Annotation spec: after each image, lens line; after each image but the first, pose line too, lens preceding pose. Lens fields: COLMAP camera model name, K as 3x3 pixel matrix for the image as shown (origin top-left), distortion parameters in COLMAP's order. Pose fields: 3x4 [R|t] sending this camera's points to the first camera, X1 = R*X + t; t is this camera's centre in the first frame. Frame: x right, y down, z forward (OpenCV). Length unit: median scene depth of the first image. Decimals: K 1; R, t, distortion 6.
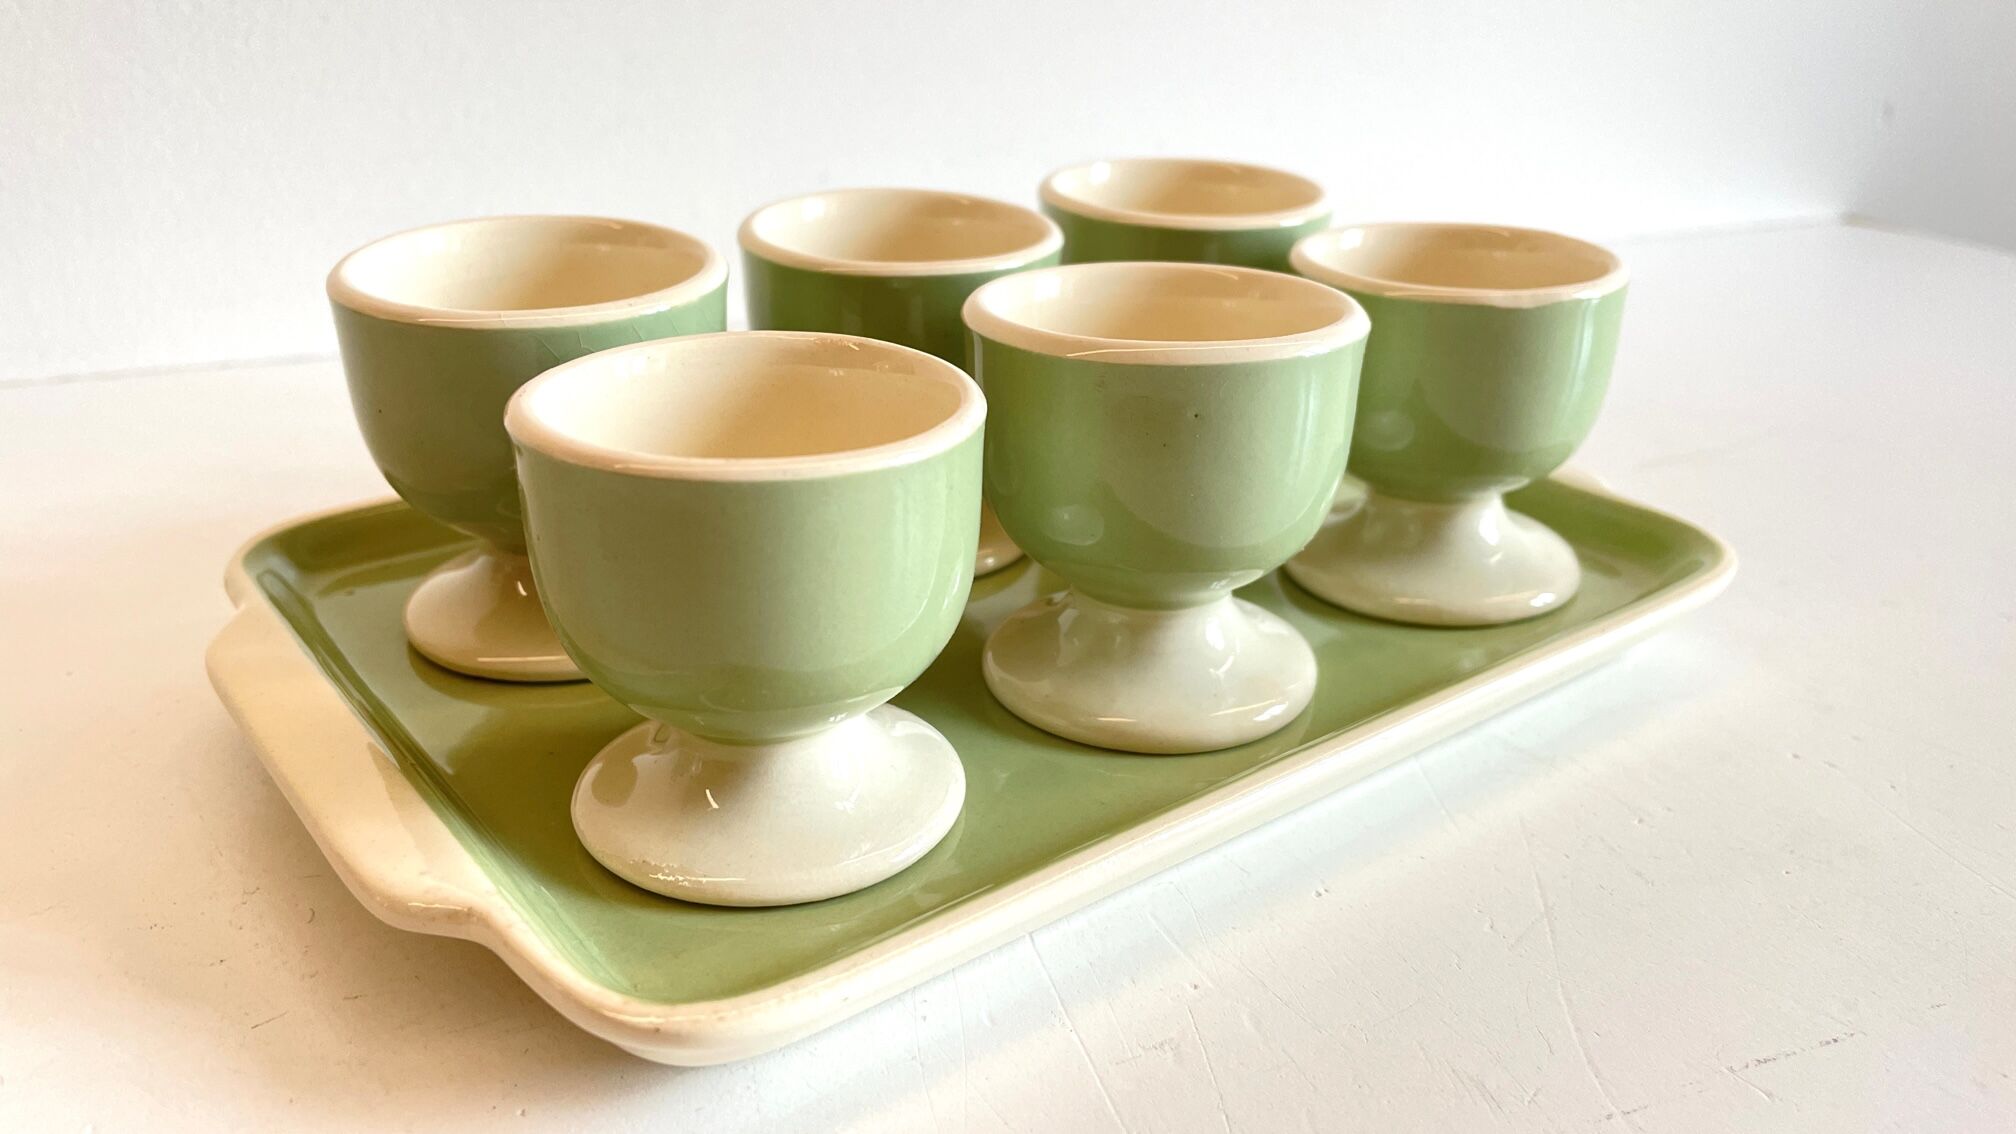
lens RADIAL K [[1527.2, 0, 1008.0], [0, 1527.2, 567.0], [0, 0, 1]] dist [0.073274, -0.132637]
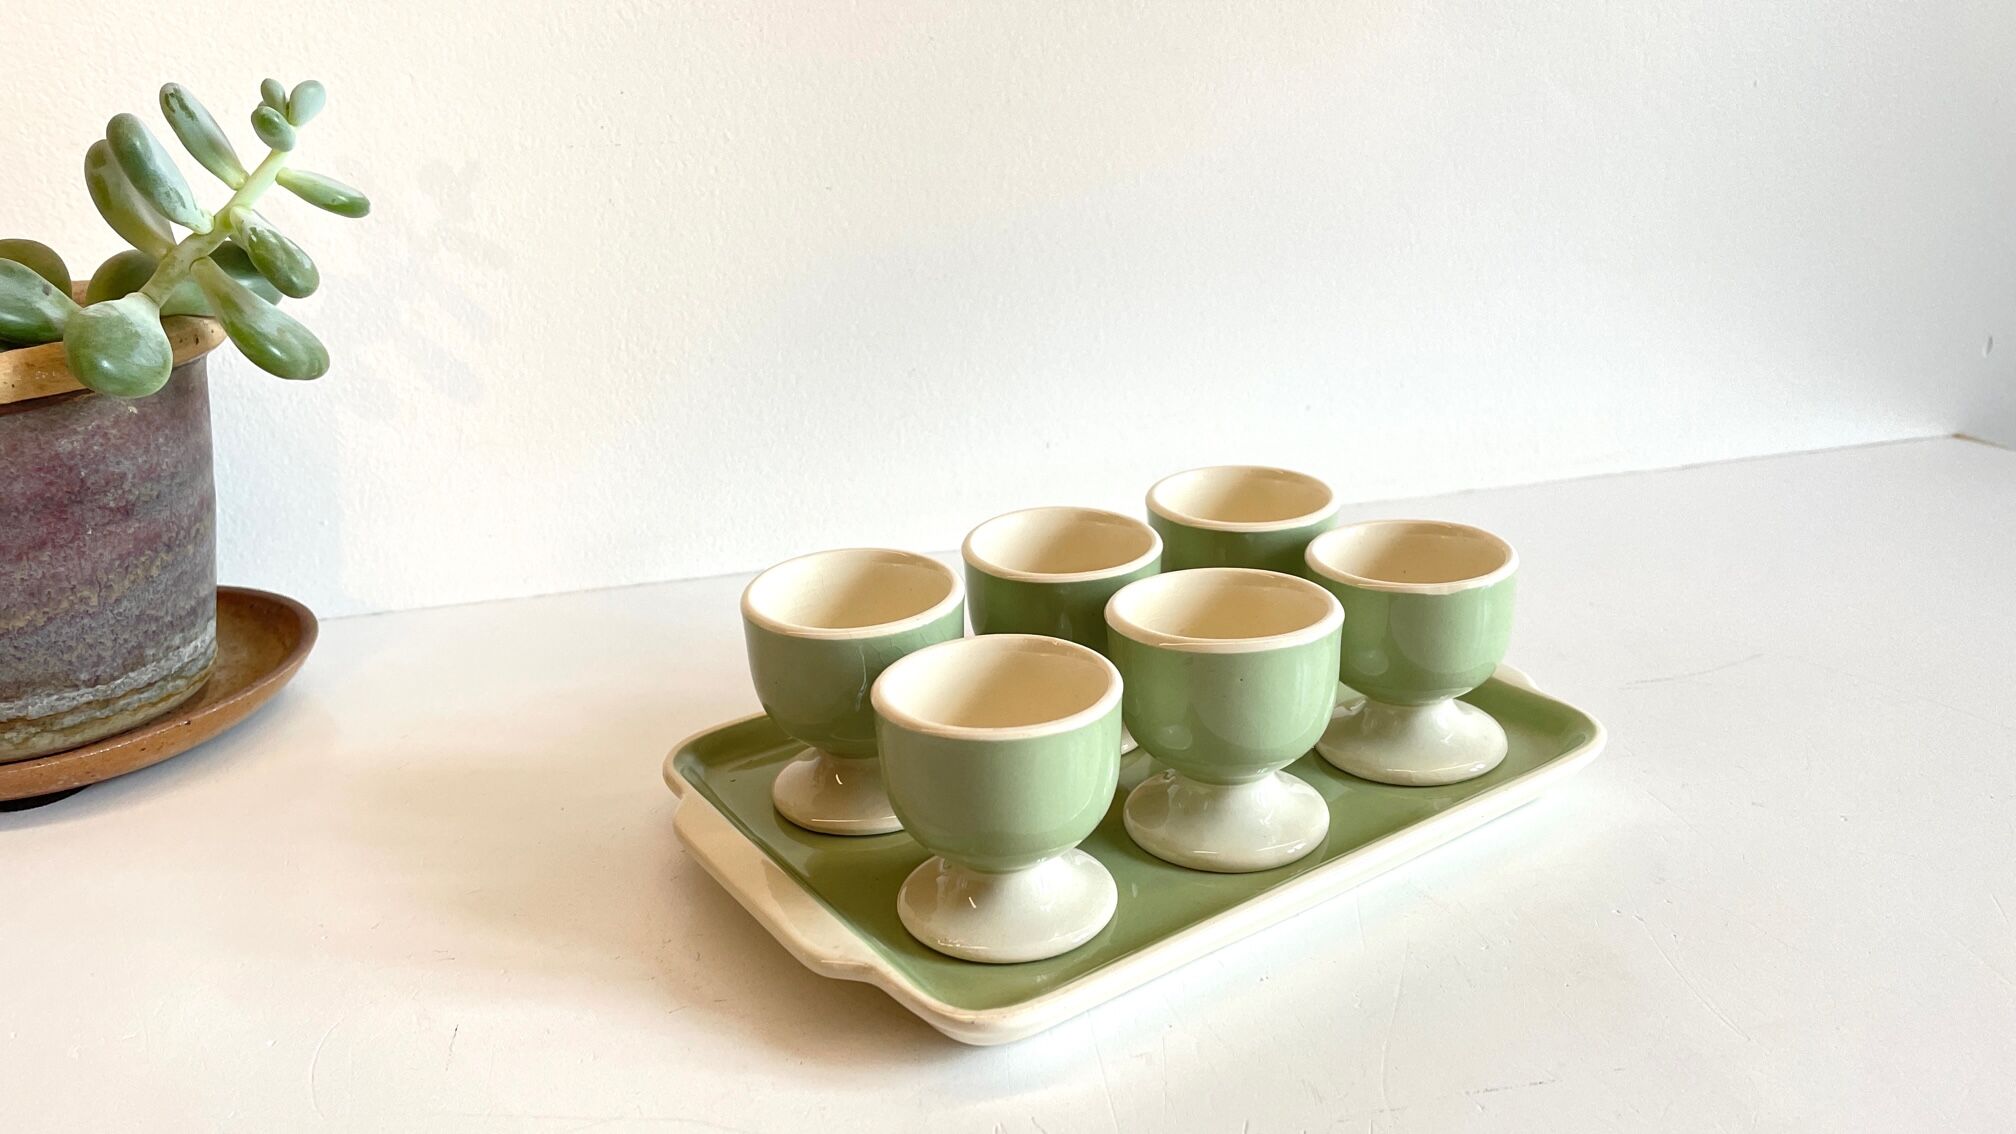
lens RADIAL K [[1538.7, 0, 1008.0], [0, 1538.7, 567.0], [0, 0, 1]] dist [0.066965, -0.126828]
pose [[0.995373, -0.036669, -0.088816, 0.018173], [0.032084, 0.998105, -0.052514, -0.124143], [0.090574, 0.049422, 0.994663, -0.681774]]
